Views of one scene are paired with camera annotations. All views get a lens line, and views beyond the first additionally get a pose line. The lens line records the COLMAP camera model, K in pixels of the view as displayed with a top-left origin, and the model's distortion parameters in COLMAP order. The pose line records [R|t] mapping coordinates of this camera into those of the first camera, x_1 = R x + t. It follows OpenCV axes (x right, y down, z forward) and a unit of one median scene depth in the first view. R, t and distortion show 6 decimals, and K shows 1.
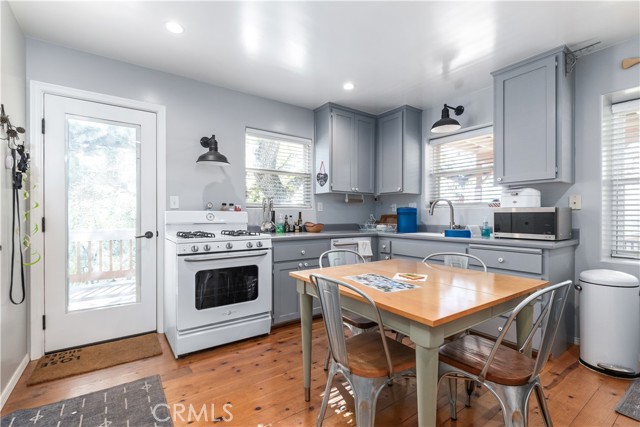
lens RADIAL K [[288.4, 0, 318.9], [0, 288.4, 214.8], [0, 0, 1]] dist [0.001091, 0.000163]
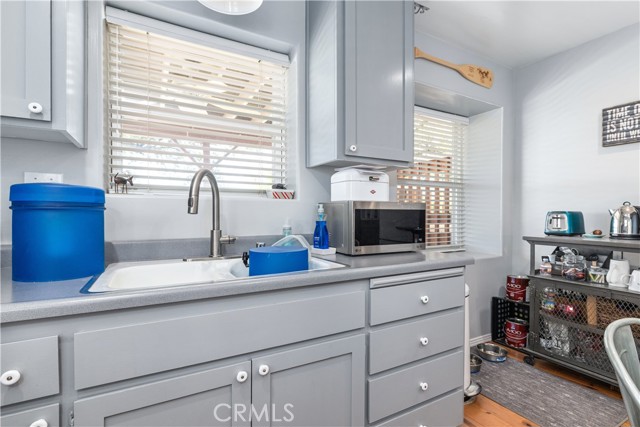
lens RADIAL K [[288.4, 0, 318.9], [0, 288.4, 214.8], [0, 0, 1]] dist [0.001091, 0.000163]
pose [[0.124718, 0.003332, 0.992187, 0.083878], [-0.006302, 0.999977, -0.002566, 0.004394], [-0.992172, -0.005933, 0.124736, 1.022294]]
